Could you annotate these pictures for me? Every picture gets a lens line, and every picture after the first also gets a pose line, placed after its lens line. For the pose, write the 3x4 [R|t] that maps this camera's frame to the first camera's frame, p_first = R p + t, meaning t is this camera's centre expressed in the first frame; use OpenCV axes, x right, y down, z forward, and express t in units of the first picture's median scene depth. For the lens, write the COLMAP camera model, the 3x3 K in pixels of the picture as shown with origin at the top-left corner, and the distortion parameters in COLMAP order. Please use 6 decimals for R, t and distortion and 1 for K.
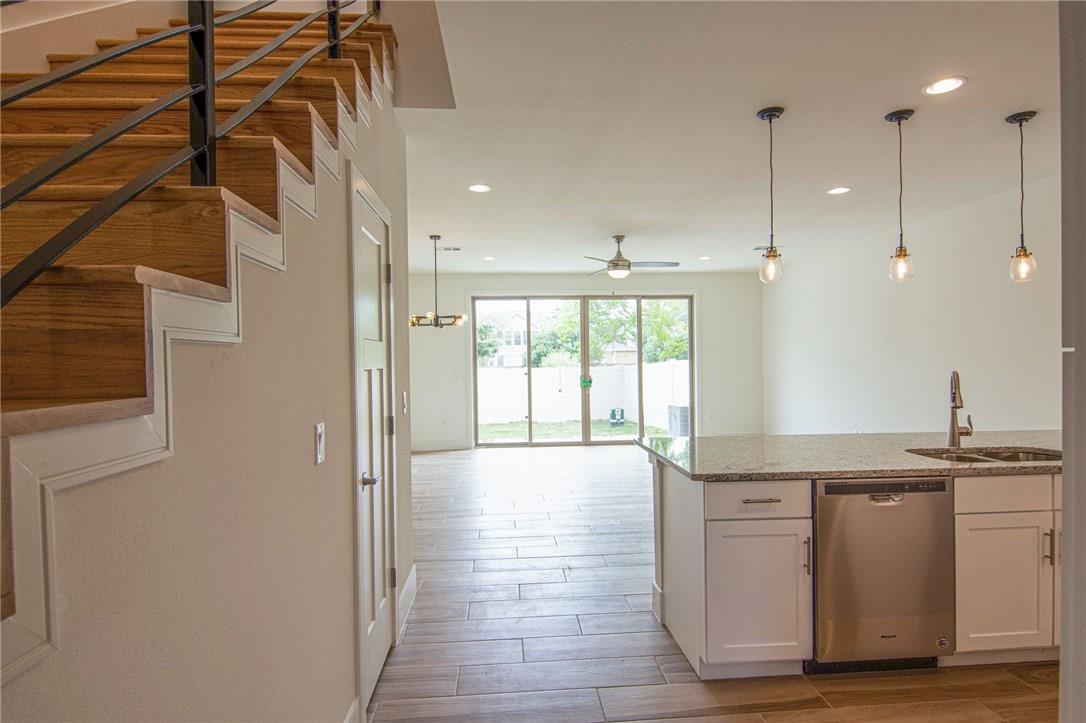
lens RADIAL K [[566.8, 0, 543.0], [0, 566.8, 361.5], [0, 0, 1]] dist [0.015943, -0.012494]
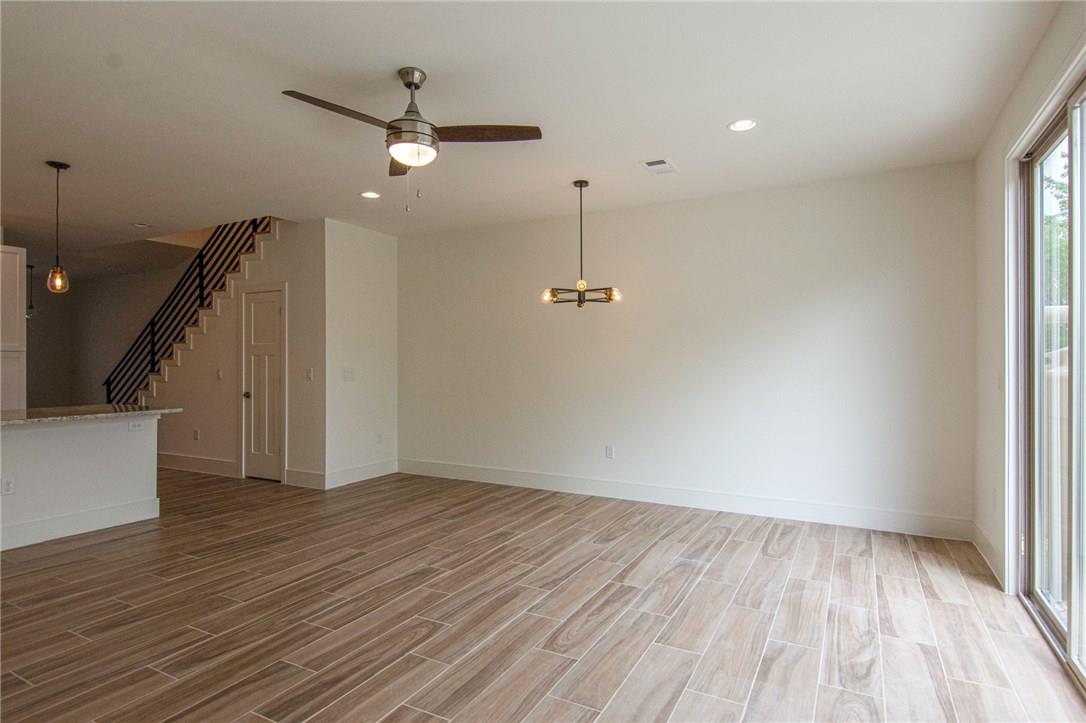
lens RADIAL K [[566.8, 0, 543.0], [0, 566.8, 361.5], [0, 0, 1]] dist [0.015943, -0.012494]
pose [[-0.534433, 0.011667, -0.845131, 0.998359], [0.002640, 0.999923, 0.012134, 0.009166], [0.845207, 0.004254, -0.534422, 2.874286]]
